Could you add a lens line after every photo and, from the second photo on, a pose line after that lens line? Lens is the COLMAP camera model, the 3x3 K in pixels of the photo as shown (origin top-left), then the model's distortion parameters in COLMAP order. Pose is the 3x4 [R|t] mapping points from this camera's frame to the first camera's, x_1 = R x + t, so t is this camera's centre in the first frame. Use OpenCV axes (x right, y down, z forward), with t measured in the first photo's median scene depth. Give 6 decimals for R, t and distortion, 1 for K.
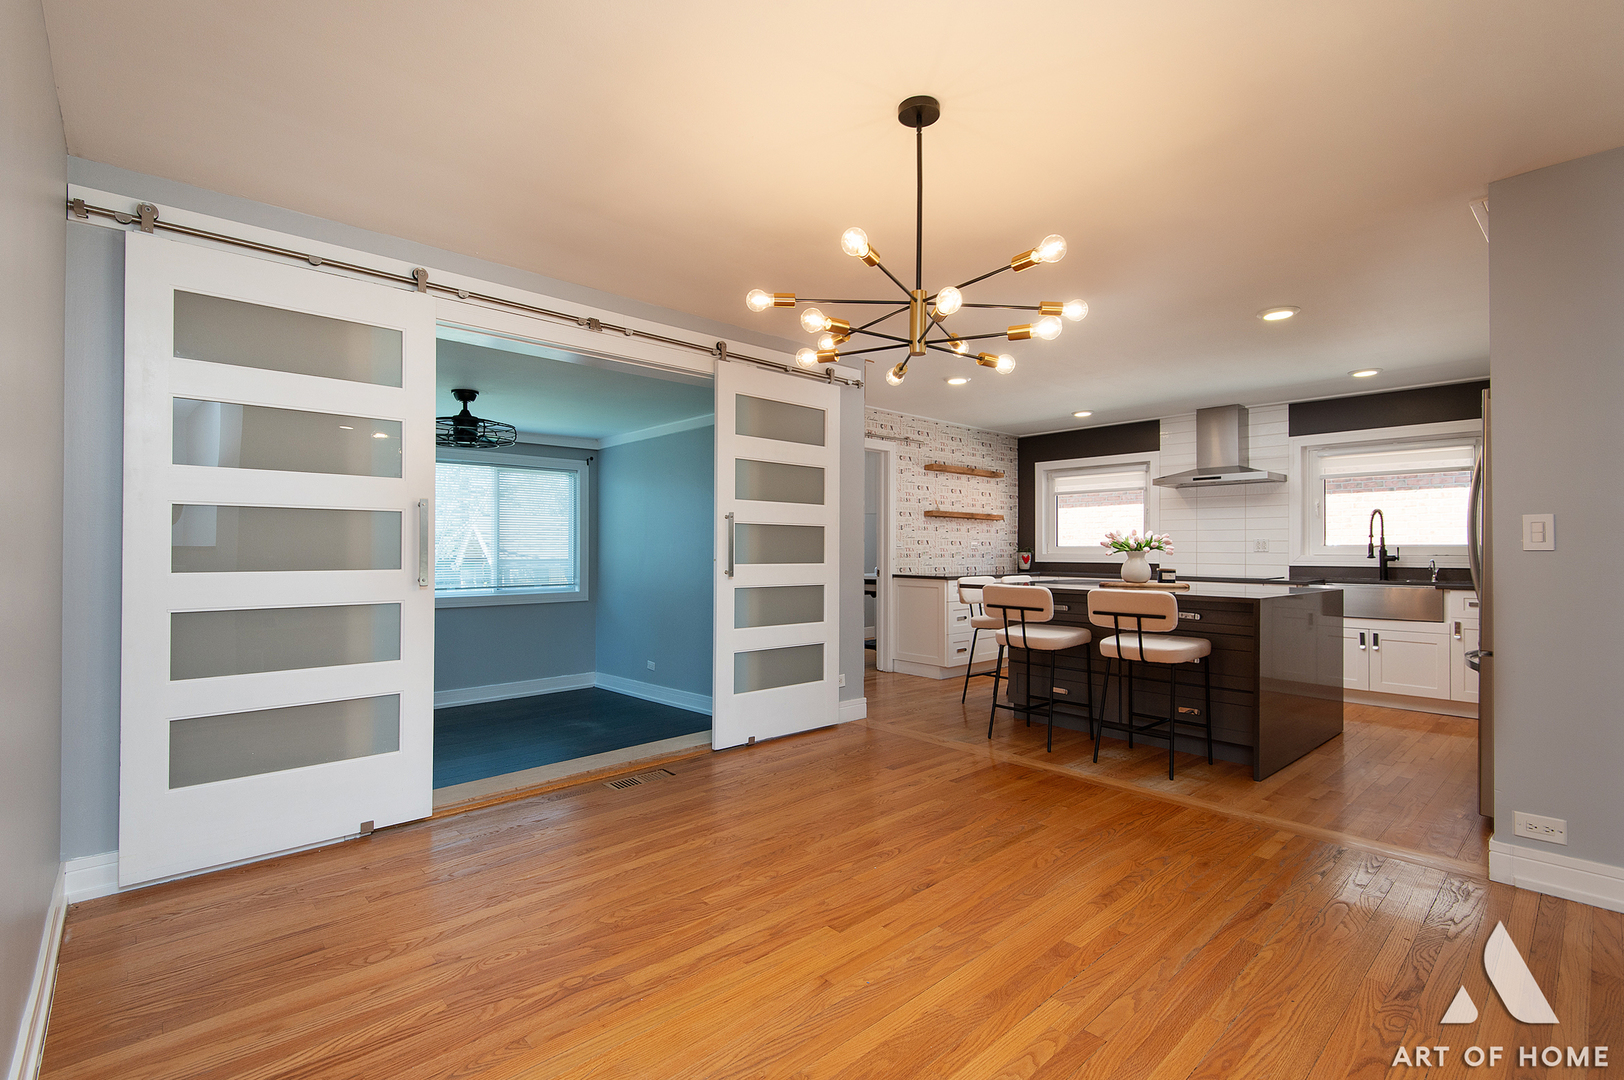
lens RADIAL K [[714.6, 0, 804.2], [0, 714.6, 540.0], [0, 0, 1]] dist [0.019370, -0.001947]
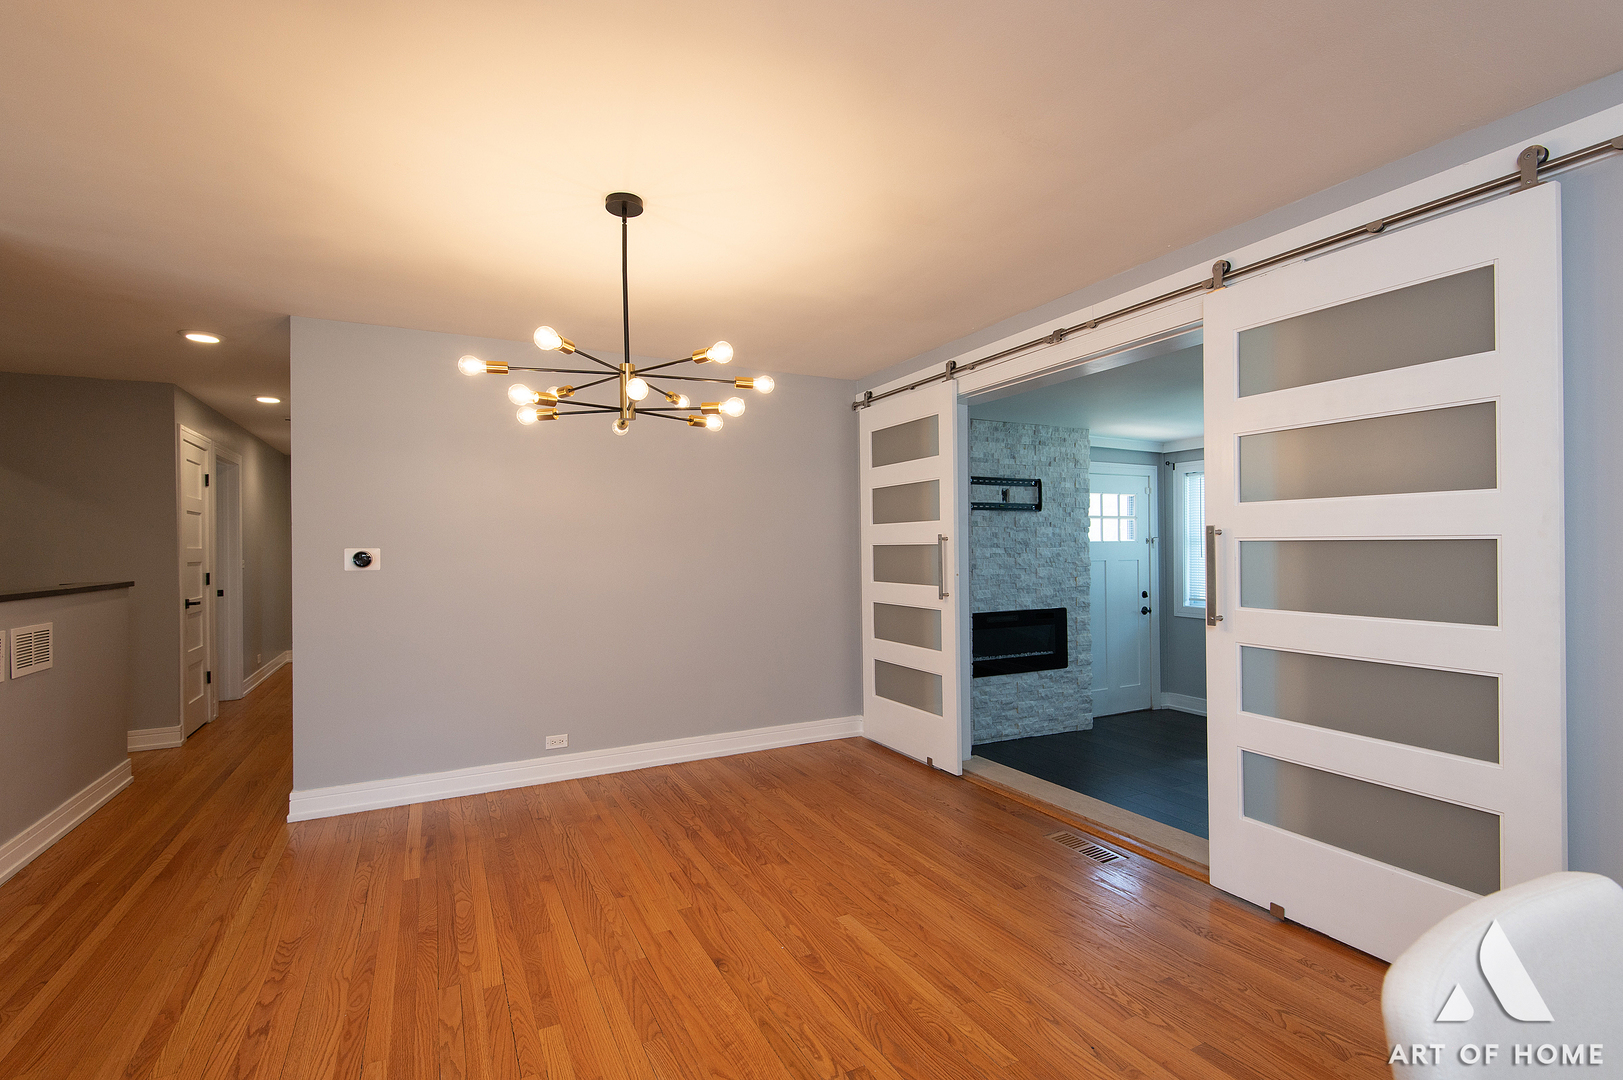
lens RADIAL K [[714.1, 0, 808.7], [0, 714.1, 541.8], [0, 0, 1]] dist [0.019370, -0.001947]
pose [[-0.237906, -0.007175, -0.971262, 0.992374], [0.021160, 0.999697, -0.012568, -0.038585], [0.971058, -0.023542, -0.237682, 1.291029]]
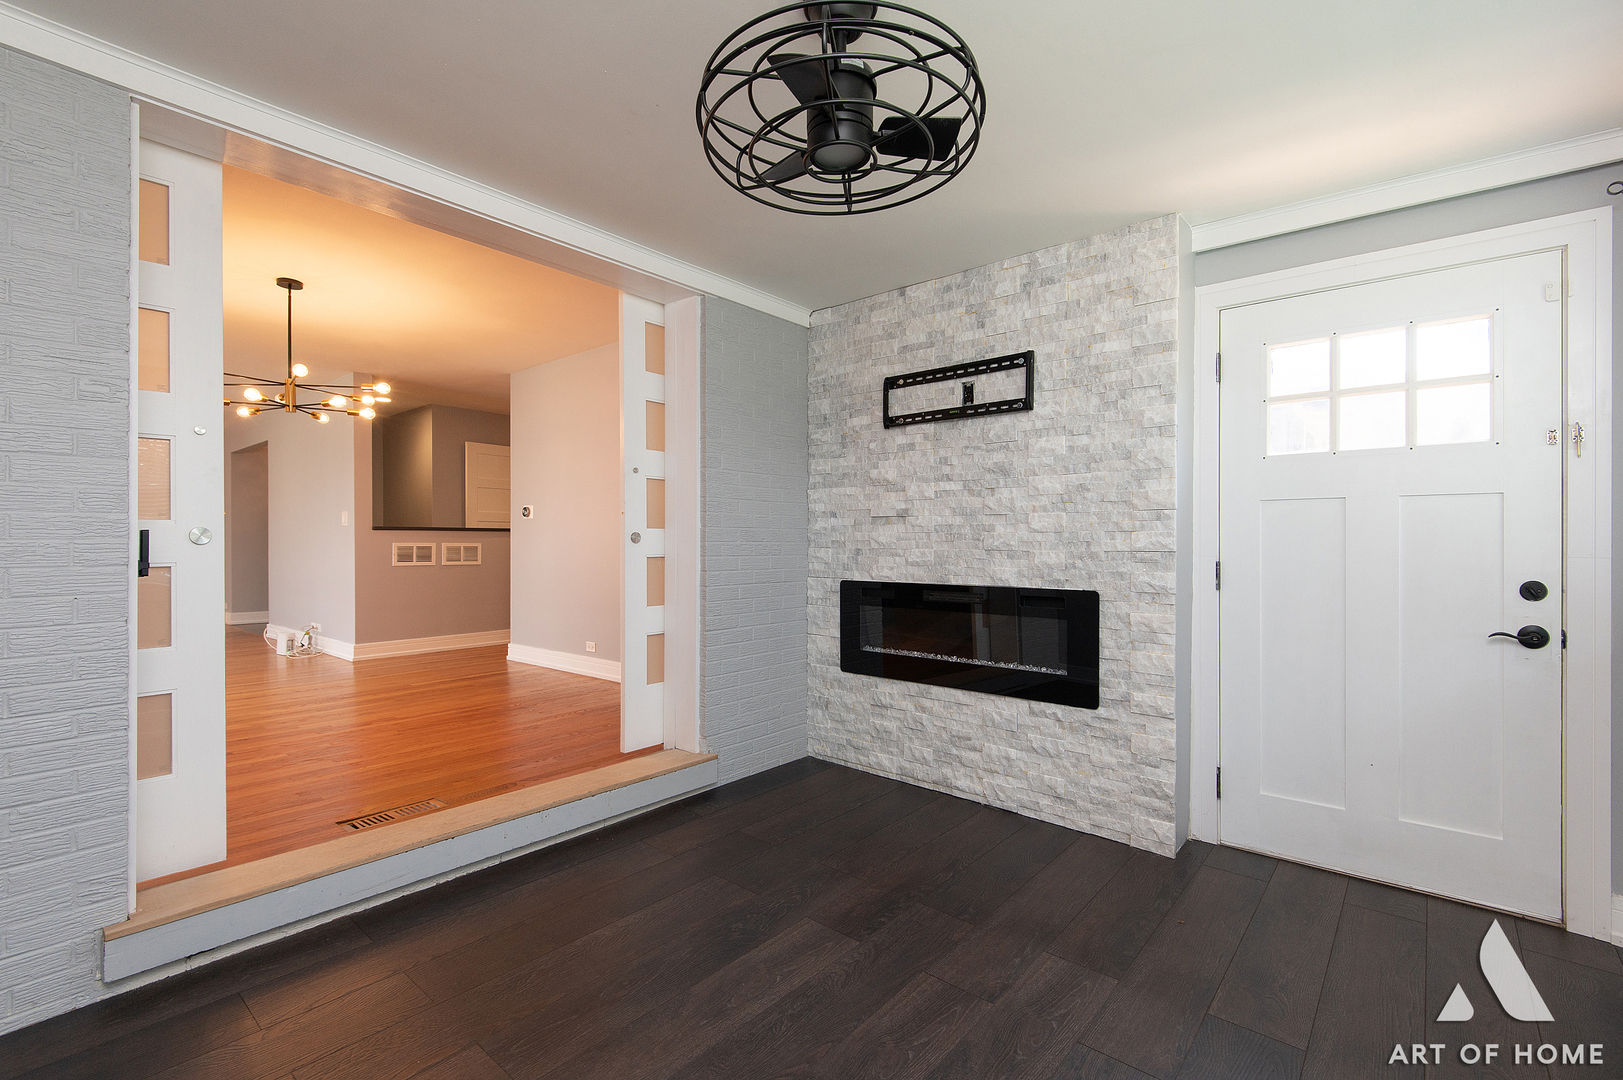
lens RADIAL K [[714.1, 0, 809.1], [0, 714.1, 546.1], [0, 0, 1]] dist [0.019370, -0.001947]
pose [[-0.986500, -0.000818, -0.163760, -0.741971], [0.000597, 0.999963, -0.008590, 0.094263], [0.163761, -0.008572, -0.986463, 2.581774]]
